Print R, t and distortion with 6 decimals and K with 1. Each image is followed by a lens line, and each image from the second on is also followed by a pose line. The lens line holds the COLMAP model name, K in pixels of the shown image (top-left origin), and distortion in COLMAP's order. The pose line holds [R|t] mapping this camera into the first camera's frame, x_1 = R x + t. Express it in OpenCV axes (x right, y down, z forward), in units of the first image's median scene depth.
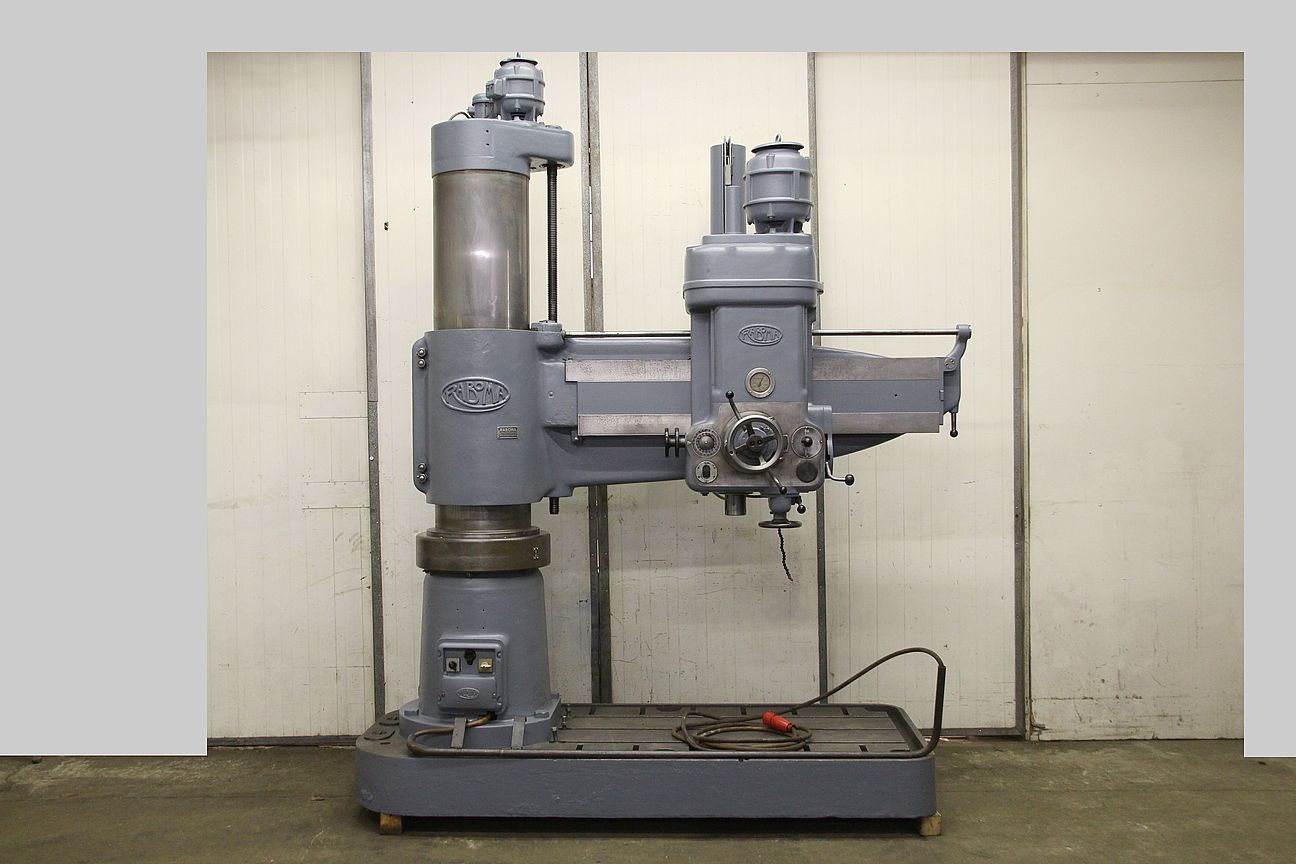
lens RADIAL K [[1304.1, 0, 648.0], [0, 1304.1, 432.0], [0, 0, 1]] dist [-0.095789, 0.283422]
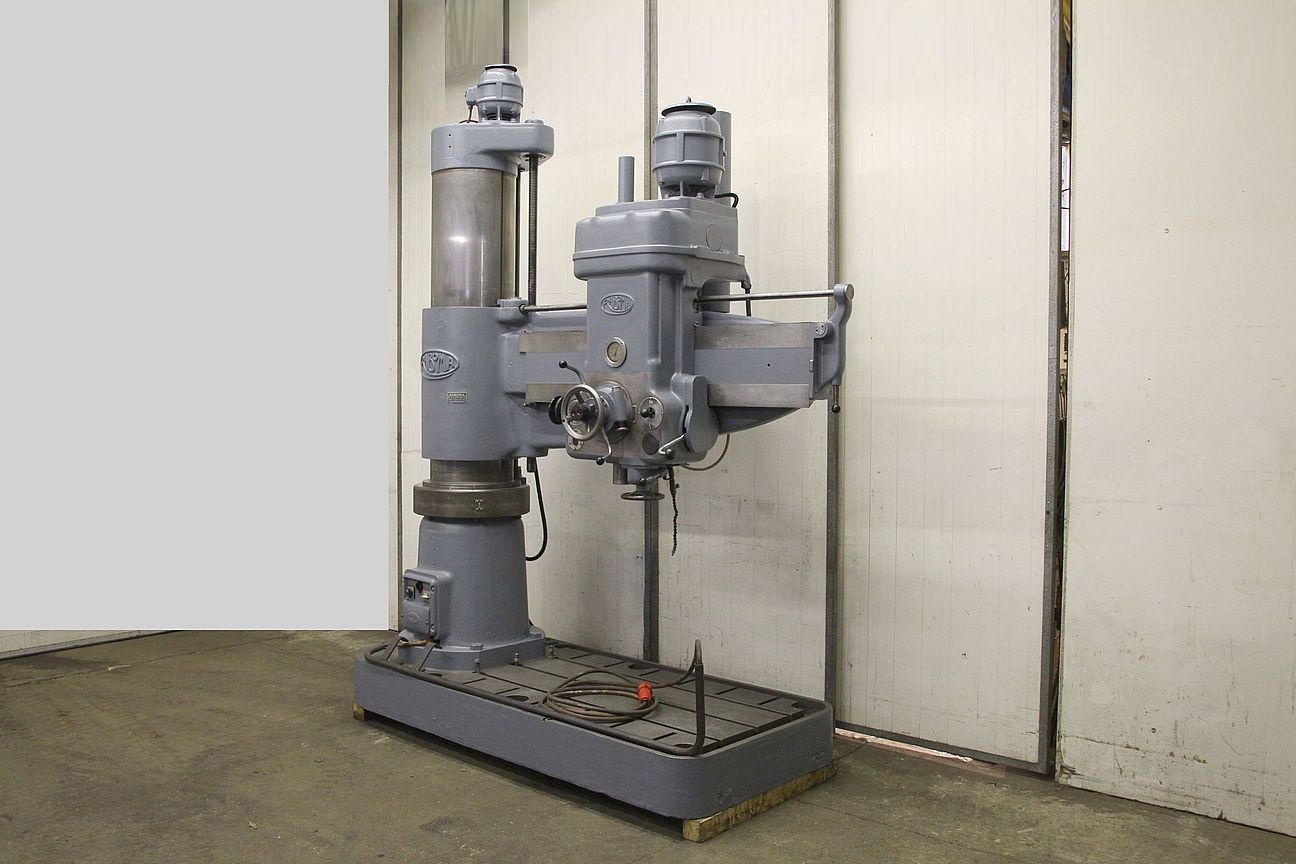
lens RADIAL K [[1158.9, 0, 648.0], [0, 1158.9, 432.0], [0, 0, 1]] dist [-0.137493, 0.189811]
pose [[0.762226, 0.040204, -0.646061, 0.641381], [-0.019626, 0.999046, 0.039015, -0.011395], [0.647014, -0.017058, 0.762288, 0.321400]]
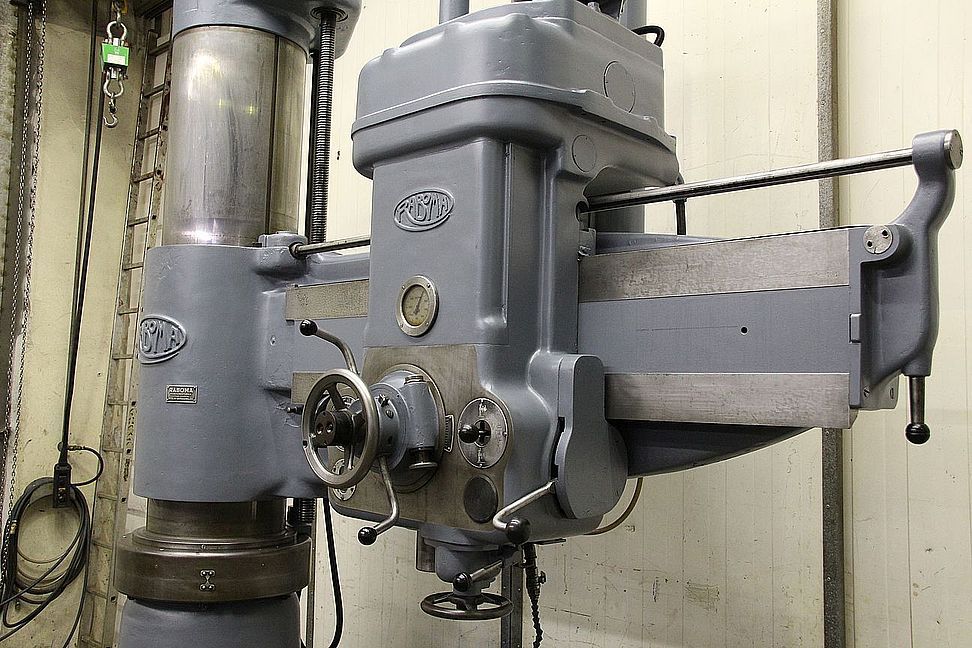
lens RADIAL K [[978.0, 0, 486.0], [0, 978.0, 324.0], [0, 0, 1]] dist [-0.095789, 0.283422]
pose [[0.717561, -0.023239, -0.696108, 0.342870], [-0.037805, 0.996670, -0.072243, -0.005379], [0.695469, 0.078155, 0.714293, 0.710283]]
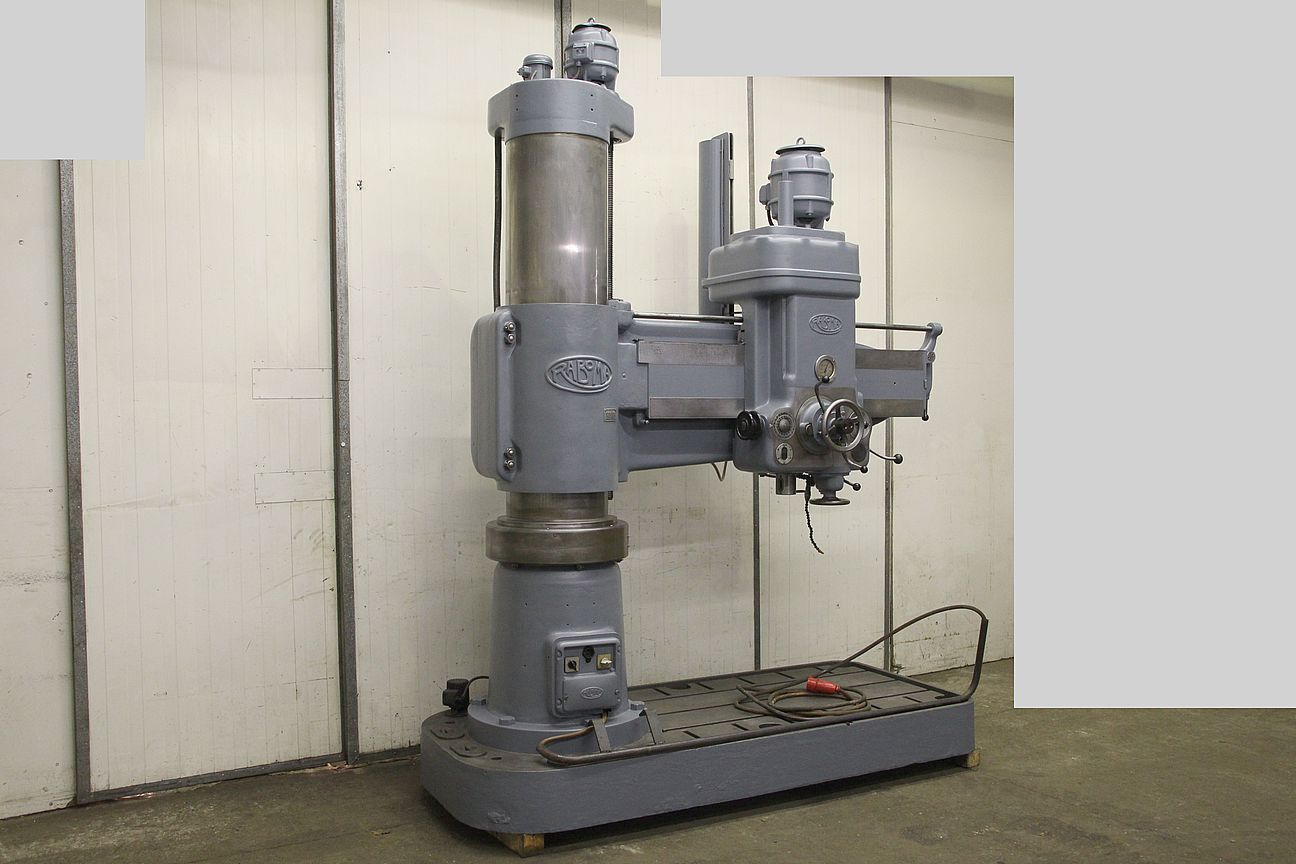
lens RADIAL K [[1158.9, 0, 648.0], [0, 1158.9, 432.0], [0, 0, 1]] dist [-0.137493, 0.189811]
pose [[0.864655, -0.003714, 0.502353, -0.483656], [-0.001437, 0.999950, 0.009866, 0.004259], [-0.502364, -0.009252, 0.864607, 0.243996]]
